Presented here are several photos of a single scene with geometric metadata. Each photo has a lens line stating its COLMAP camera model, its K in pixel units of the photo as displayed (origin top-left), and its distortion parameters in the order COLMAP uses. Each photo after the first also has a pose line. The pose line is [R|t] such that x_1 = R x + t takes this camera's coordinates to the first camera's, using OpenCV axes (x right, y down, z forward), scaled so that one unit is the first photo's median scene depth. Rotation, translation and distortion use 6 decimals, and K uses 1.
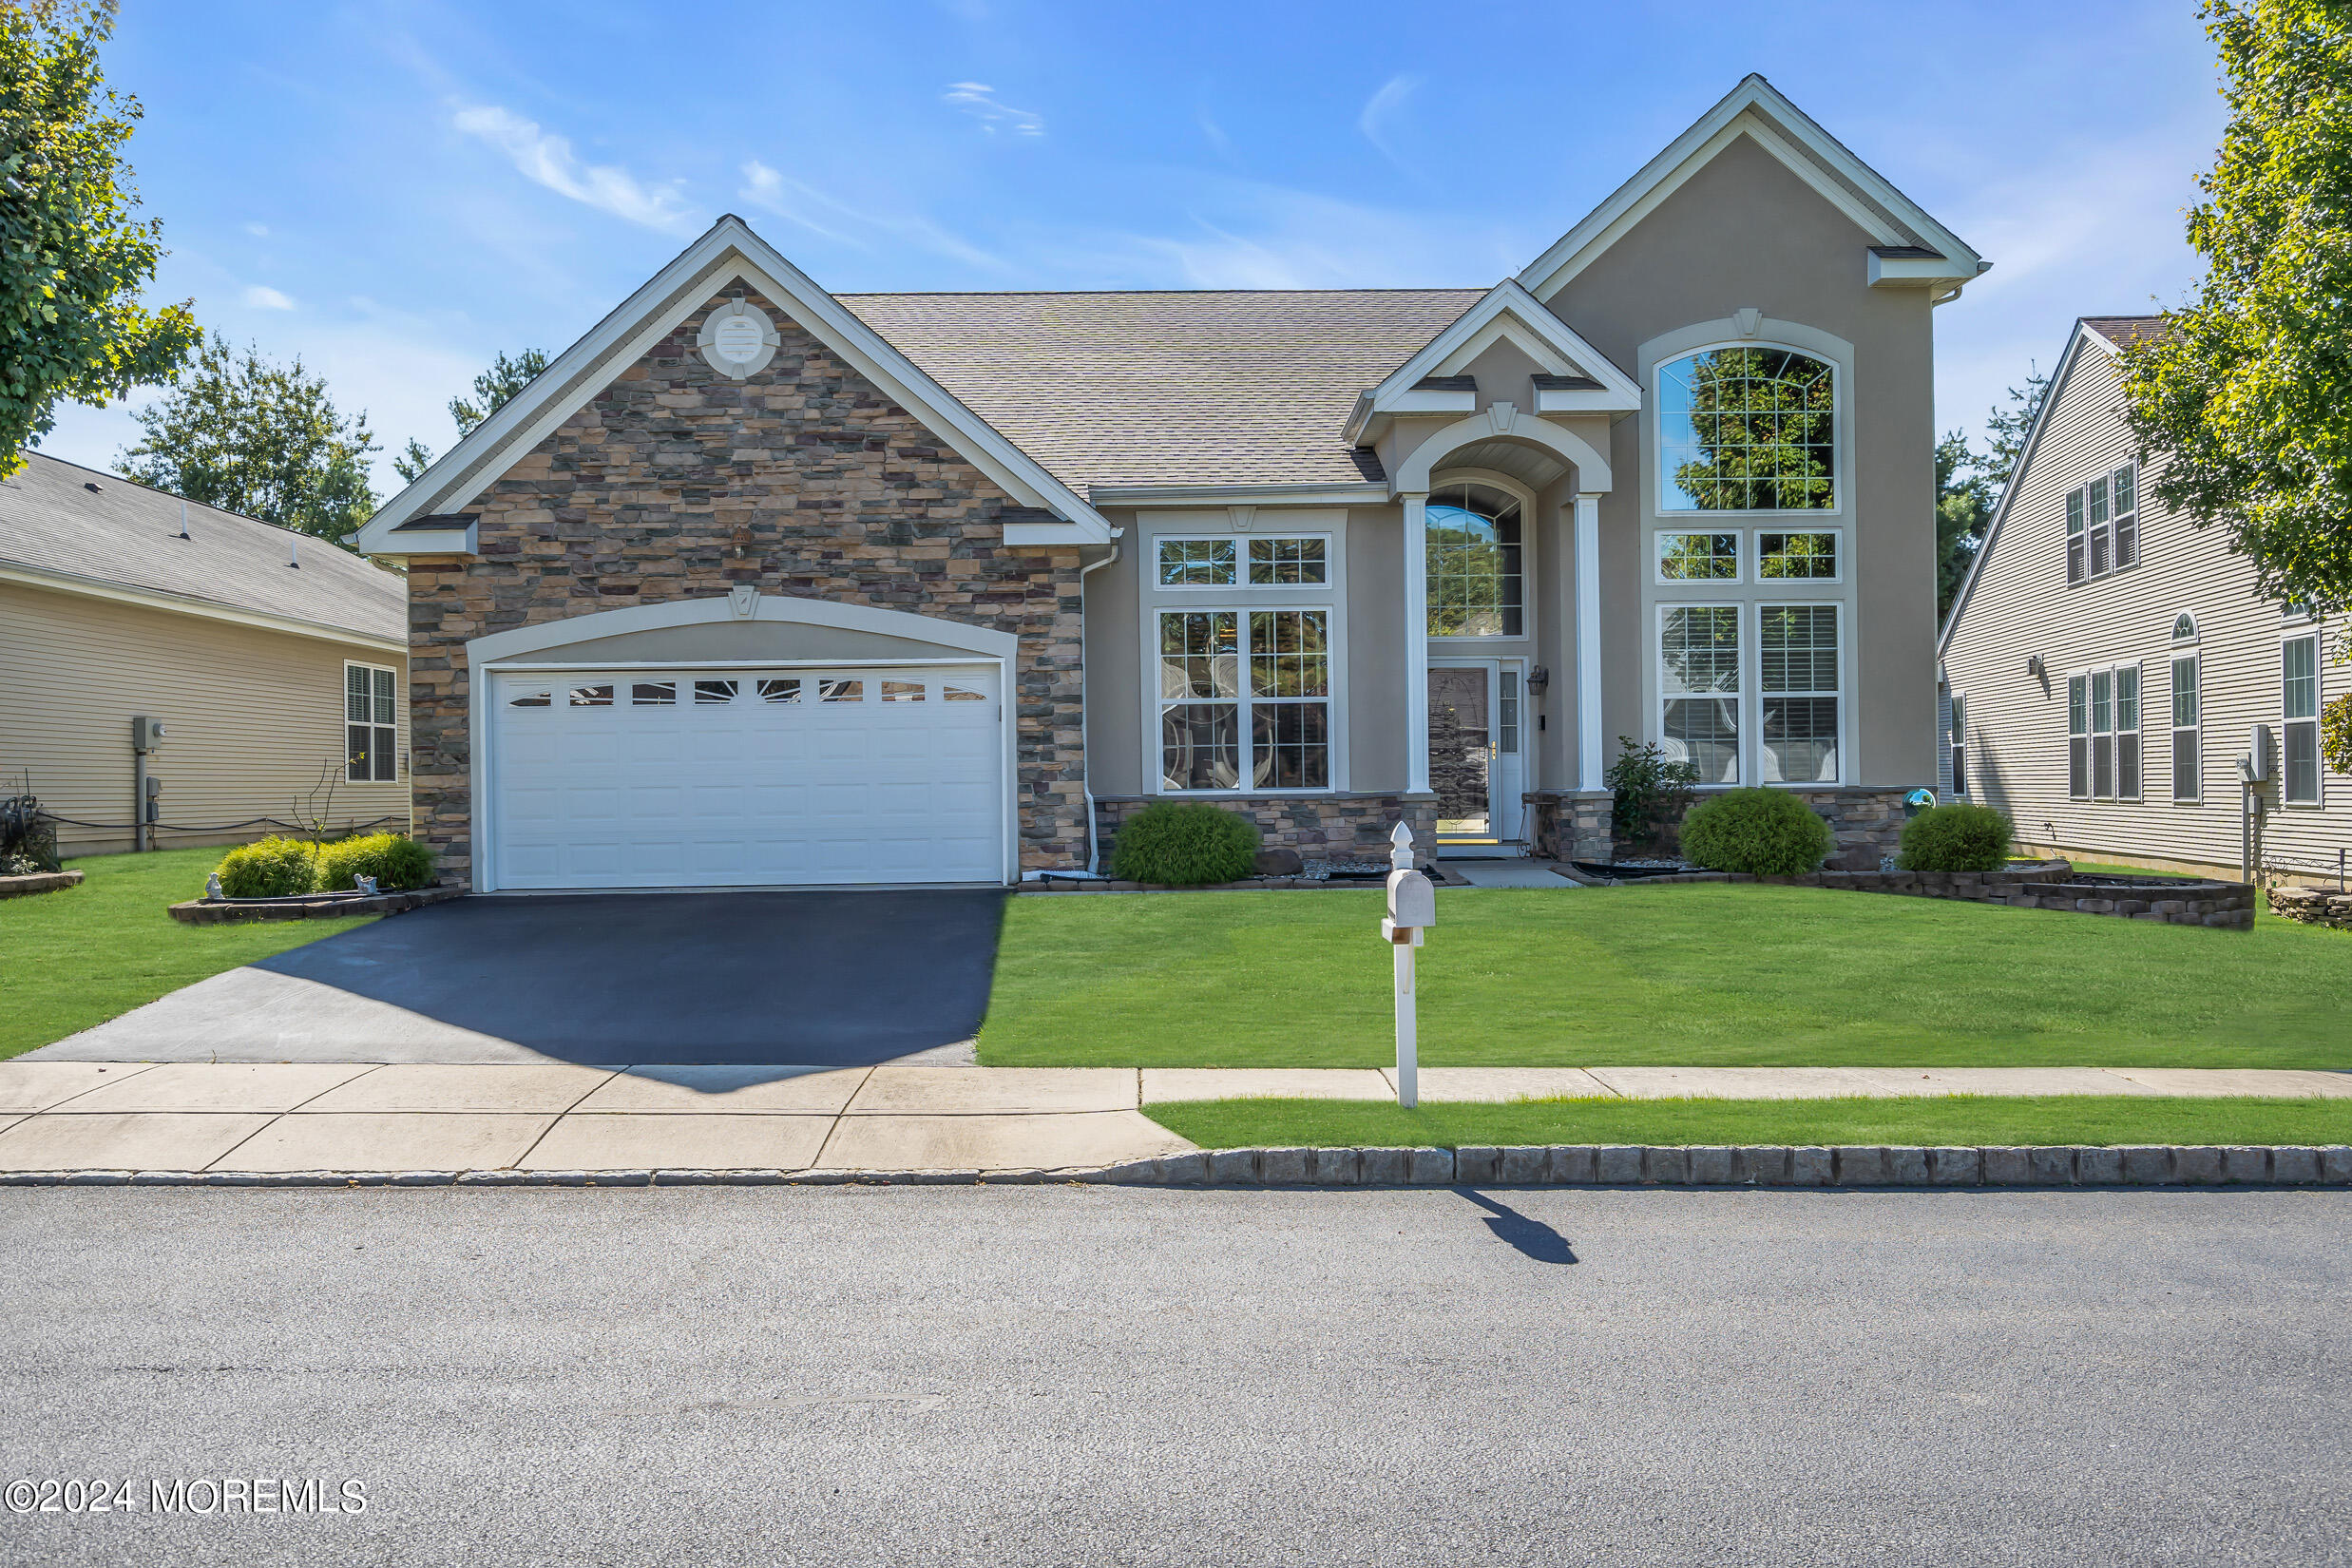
lens RADIAL K [[1848.6, 0, 1176.0], [0, 1848.6, 784.0], [0, 0, 1]] dist [0.007461, -0.008790]
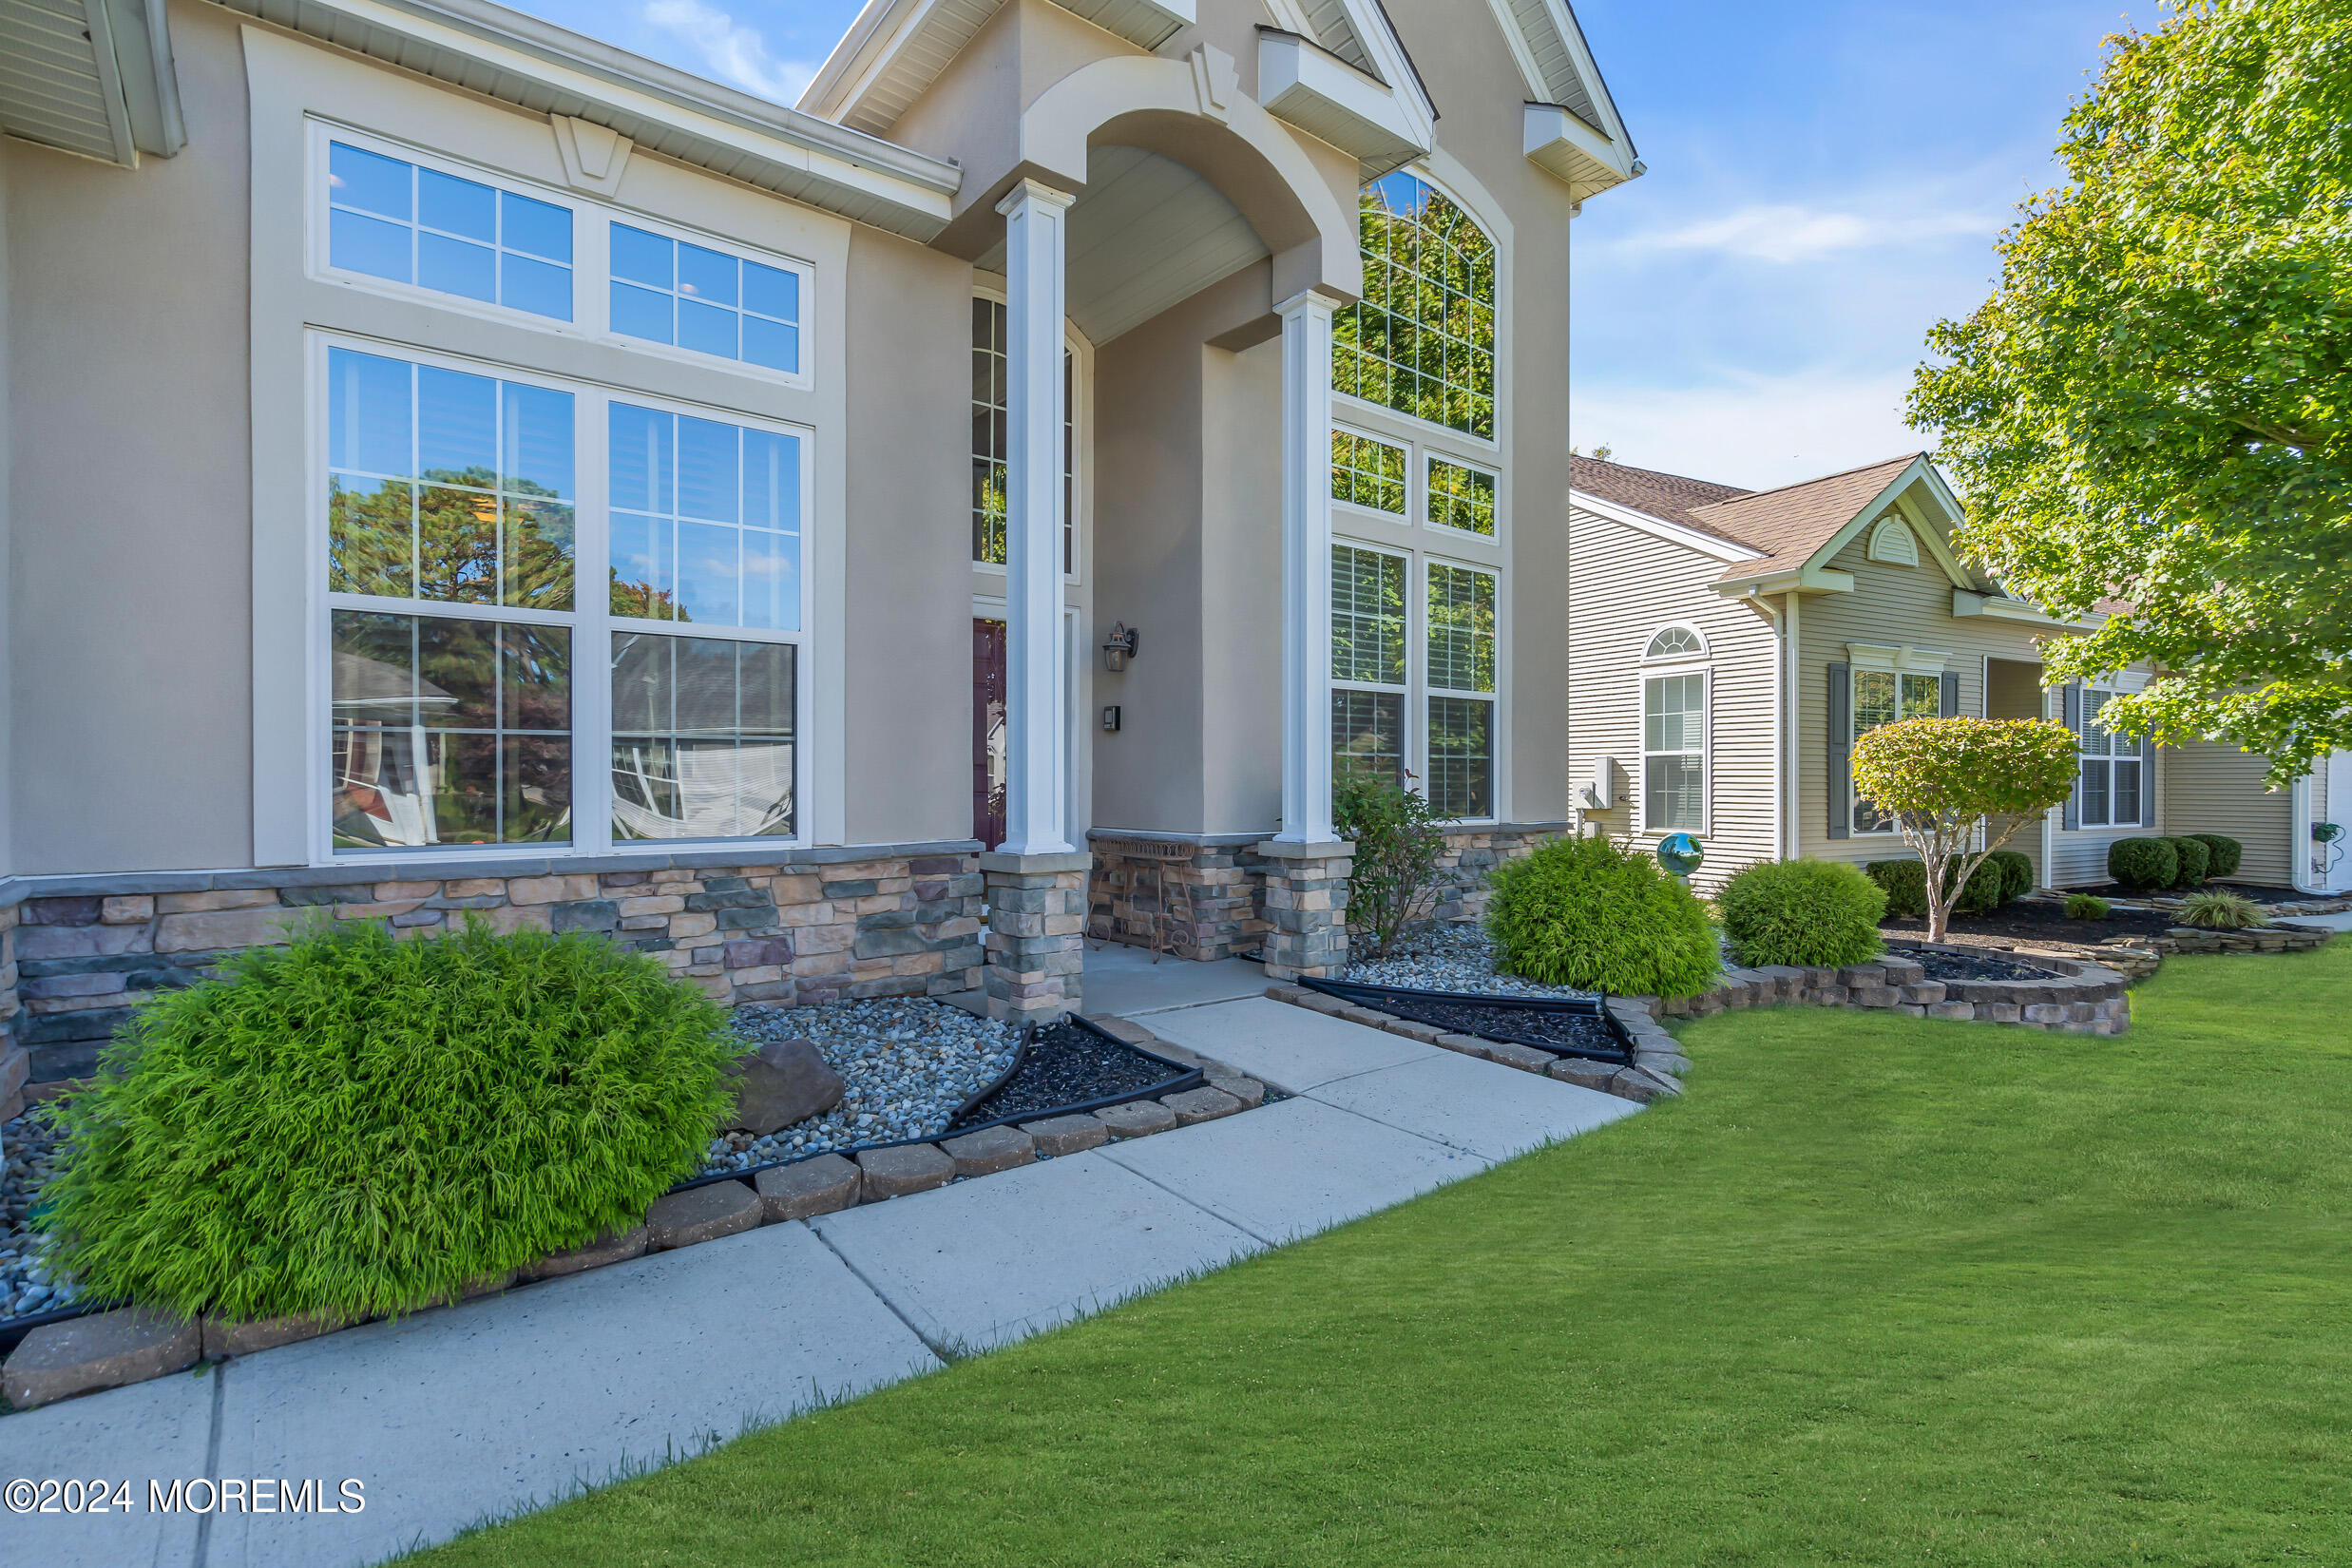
lens RADIAL K [[1113.5, 0, 1176.0], [0, 1113.5, 784.0], [0, 0, 1]] dist [0.000600, -0.000027]
pose [[0.793343, 0.013987, 0.608614, -0.008879], [-0.012863, 0.999898, -0.006212, -0.011087], [-0.608638, -0.002900, 0.793442, 0.800955]]
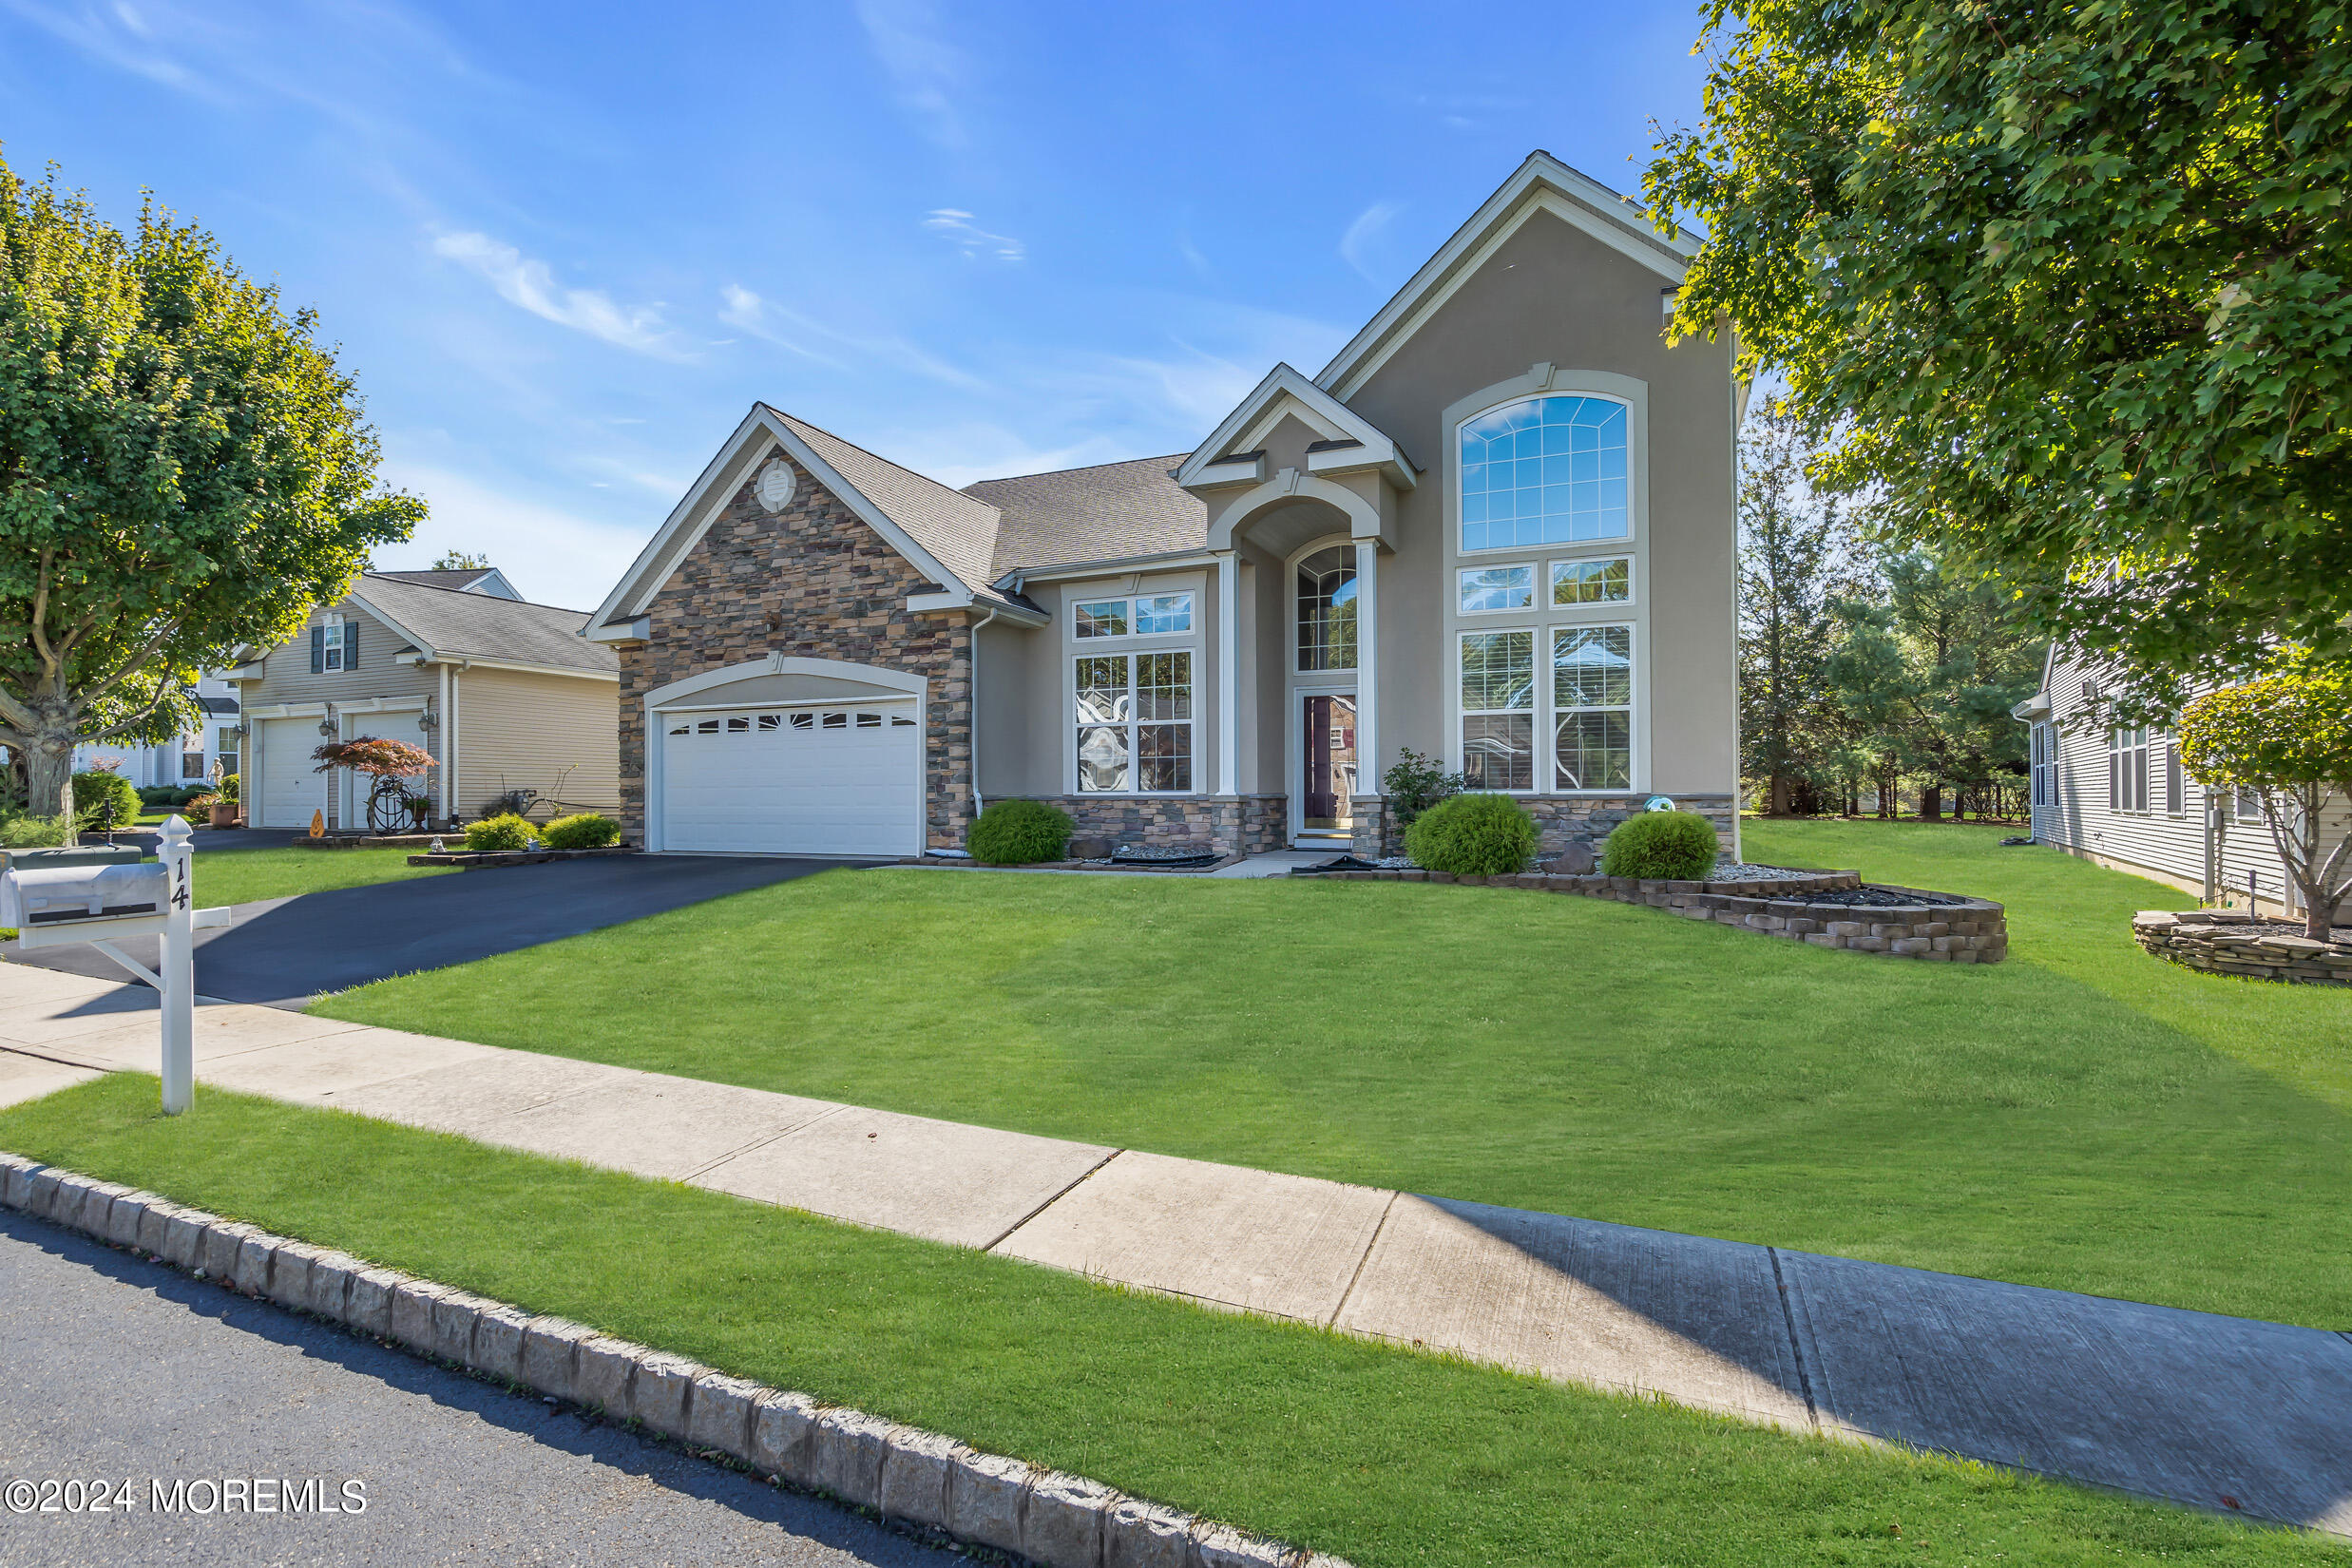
lens RADIAL K [[1072.3, 0, 1176.0], [0, 1072.3, 784.0], [0, 0, 1]] dist [-0.005096, -0.000105]
pose [[0.905291, 0.005052, -0.424762, 0.421267], [-0.008642, 0.999941, -0.006526, 0.002411], [0.424704, 0.009579, 0.905282, 0.358811]]
